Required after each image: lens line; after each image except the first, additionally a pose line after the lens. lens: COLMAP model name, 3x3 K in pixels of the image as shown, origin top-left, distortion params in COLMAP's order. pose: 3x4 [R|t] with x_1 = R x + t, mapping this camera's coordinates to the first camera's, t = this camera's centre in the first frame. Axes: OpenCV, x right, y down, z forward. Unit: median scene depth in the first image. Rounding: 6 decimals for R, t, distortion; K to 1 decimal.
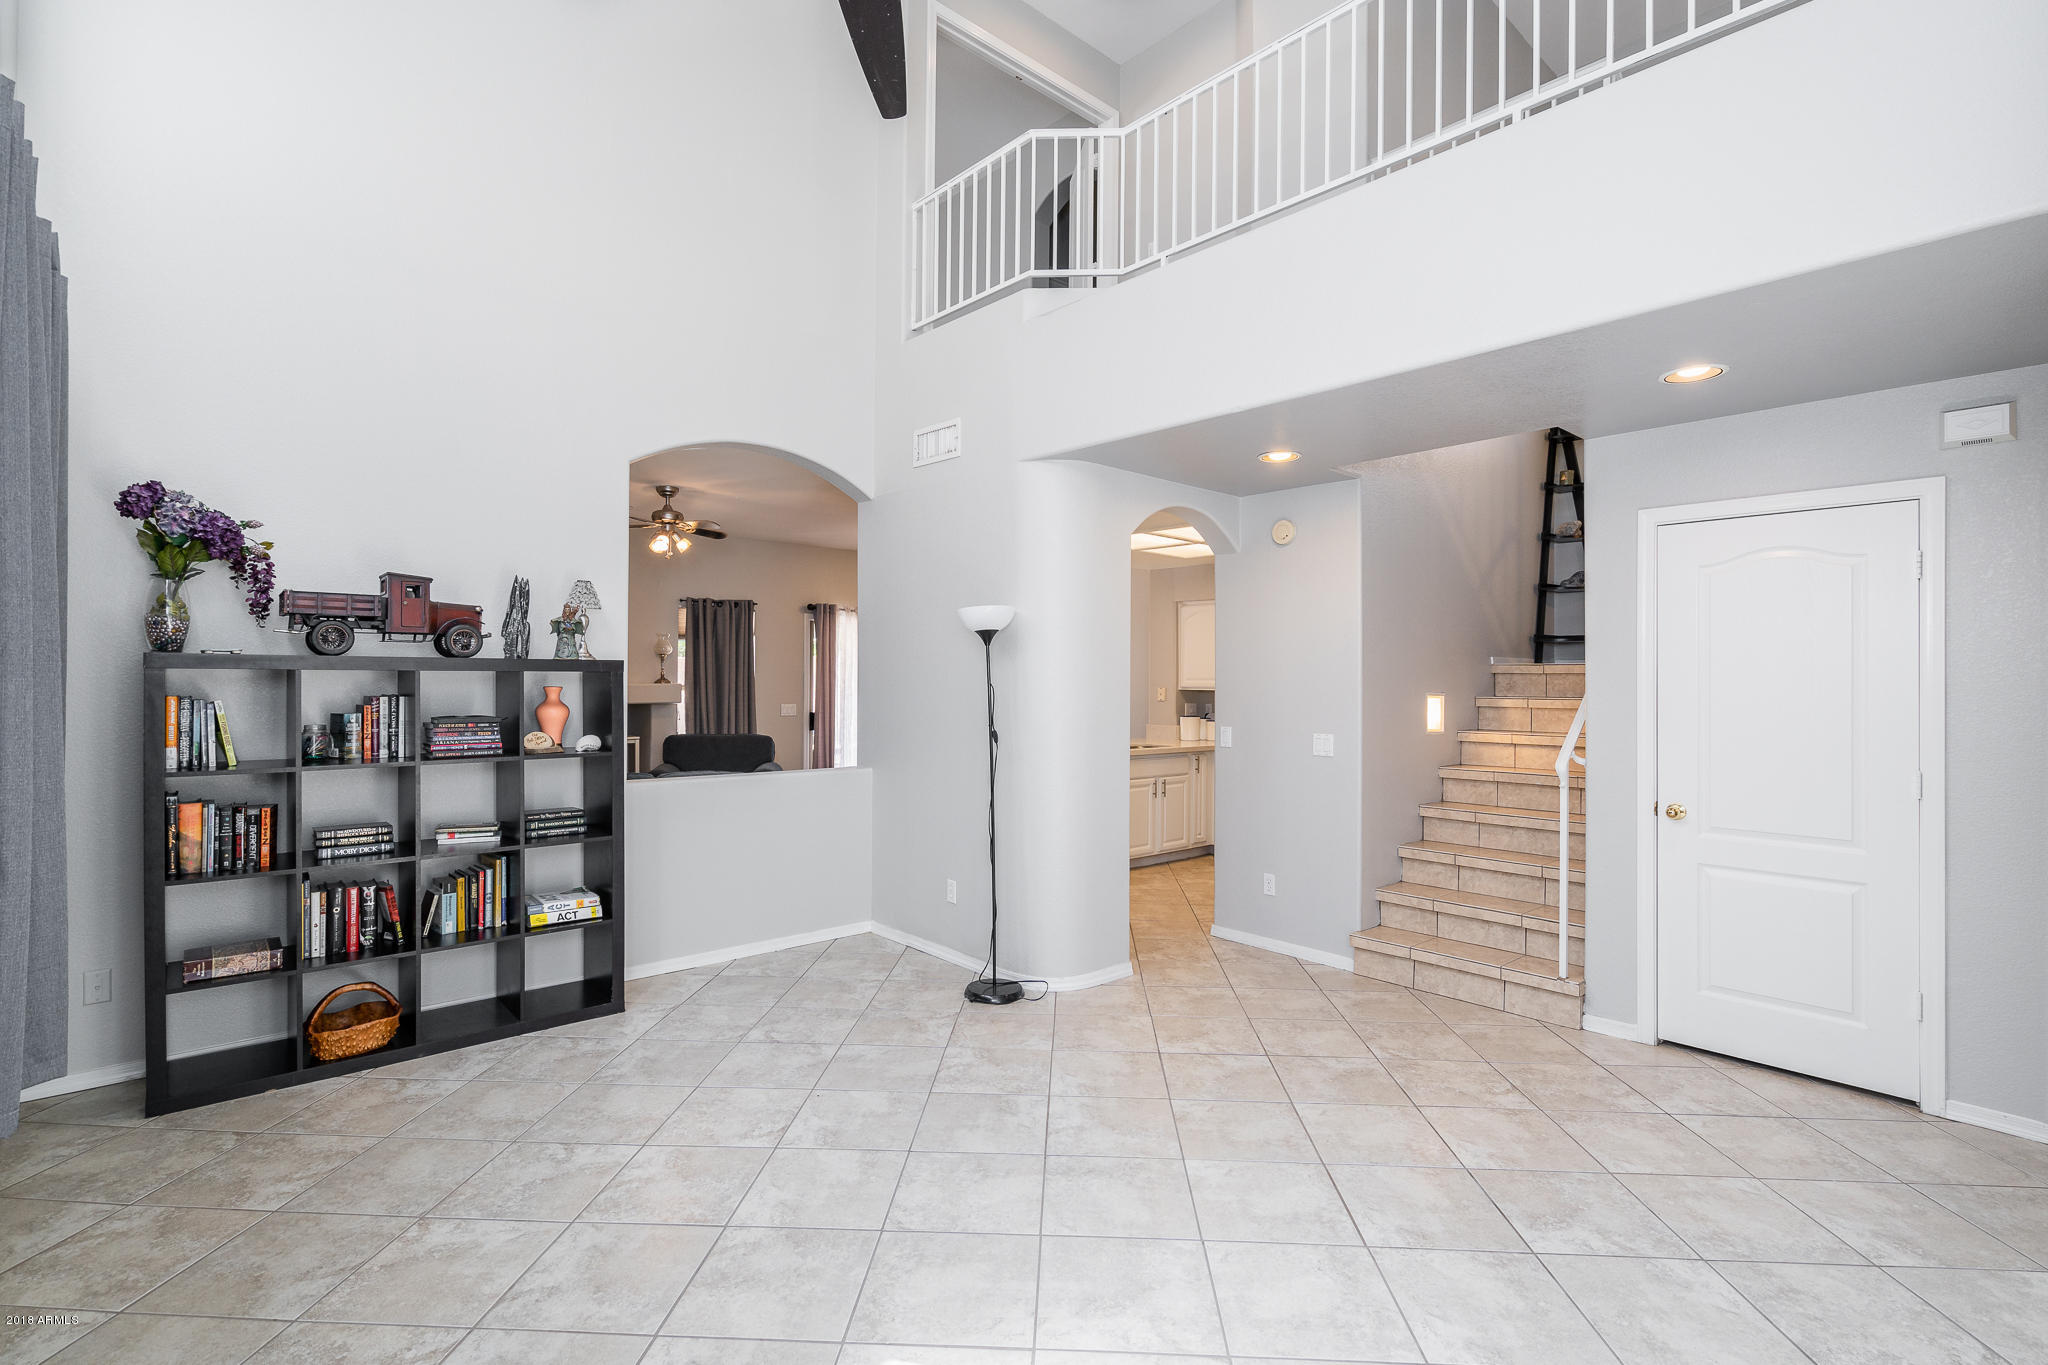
lens RADIAL K [[939.5, 0, 1041.0], [0, 939.5, 679.2], [0, 0, 1]] dist [0.001126, 0.000155]
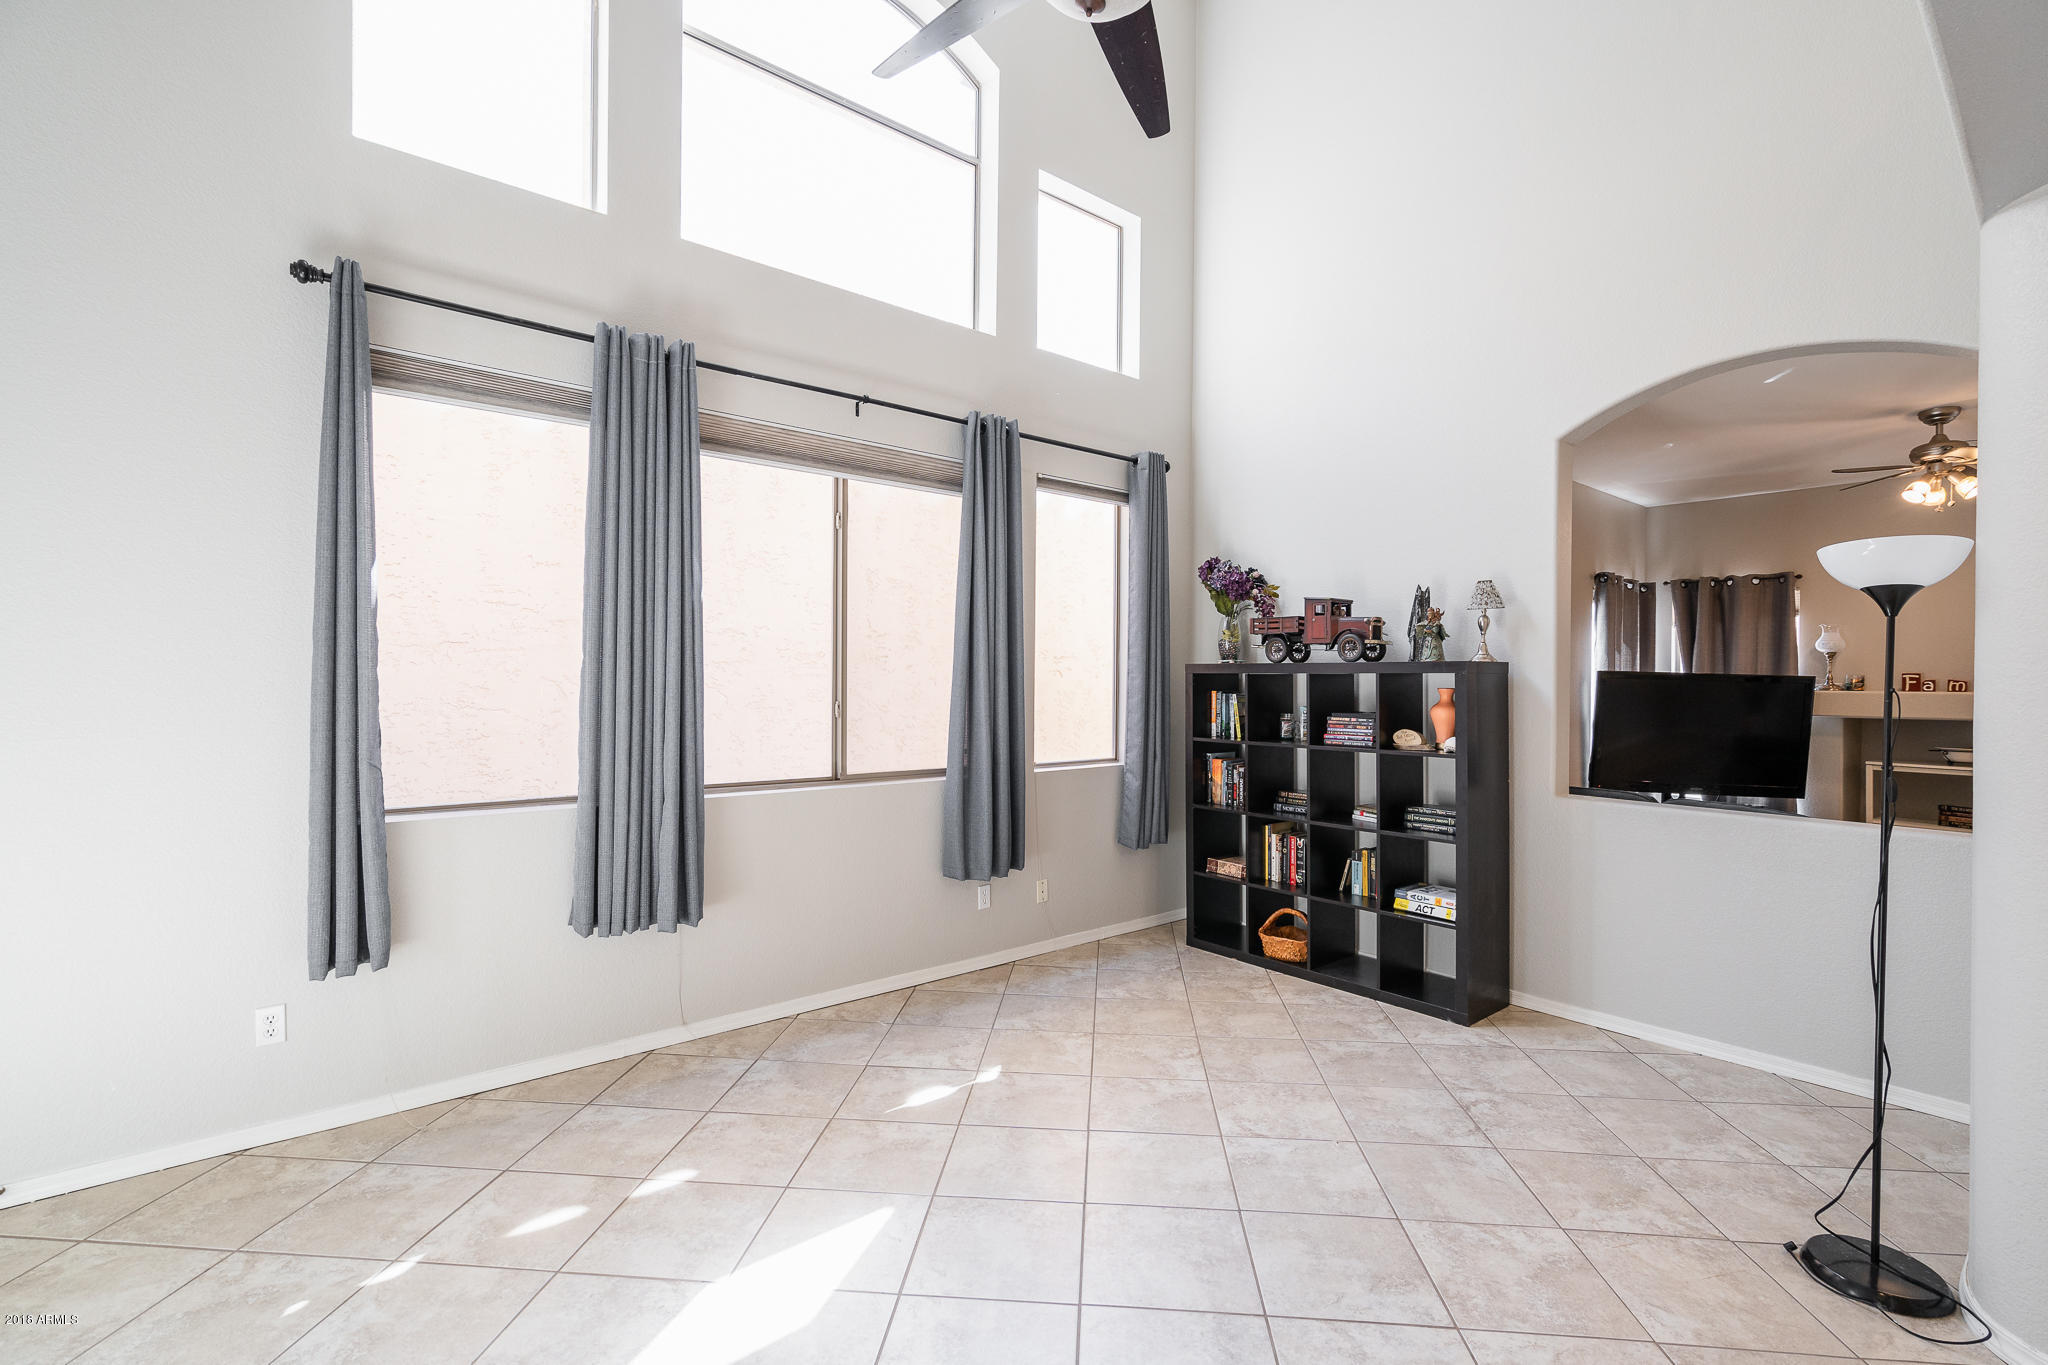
lens RADIAL K [[939.5, 0, 1041.0], [0, 939.5, 679.2], [0, 0, 1]] dist [0.001126, 0.000155]
pose [[-0.033786, -0.003142, -0.999424, 0.587204], [-0.005320, 0.999981, -0.002964, 0.003881], [0.999415, 0.005216, -0.033802, 0.654952]]
